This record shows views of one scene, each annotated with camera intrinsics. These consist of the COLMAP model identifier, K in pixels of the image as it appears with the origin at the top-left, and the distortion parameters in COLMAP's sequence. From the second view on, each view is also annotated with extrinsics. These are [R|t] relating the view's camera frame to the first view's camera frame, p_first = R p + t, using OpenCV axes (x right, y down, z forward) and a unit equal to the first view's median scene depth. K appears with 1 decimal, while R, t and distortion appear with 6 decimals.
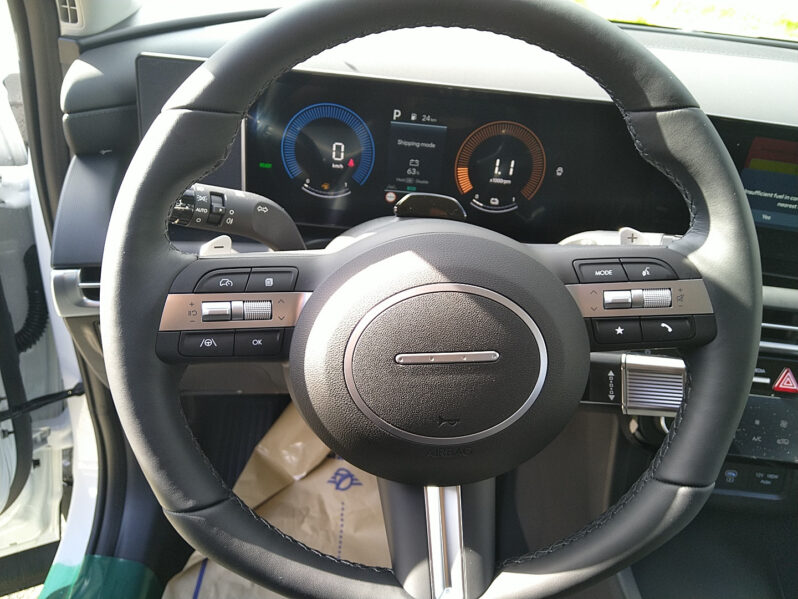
lens RADIAL K [[658.1, 0, 399.0], [0, 658.1, 299.5], [0, 0, 1]] dist [0.033016, 0.002243]
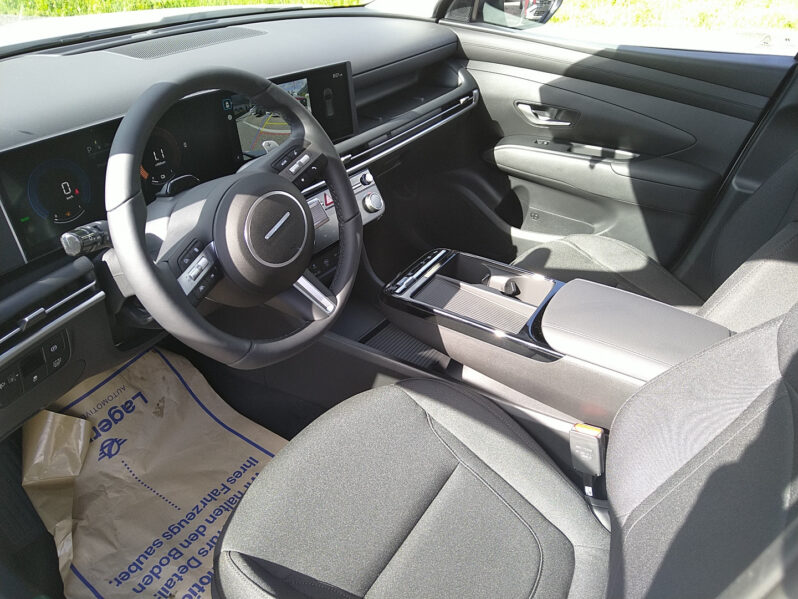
lens RADIAL K [[658.1, 0, 399.0], [0, 658.1, 299.5], [0, 0, 1]] dist [0.033016, 0.002243]
pose [[0.523345, -0.530078, 0.667178, -0.495225], [0.483408, 0.829467, 0.279825, -0.045687], [-0.701732, 0.176074, 0.690341, -0.295002]]
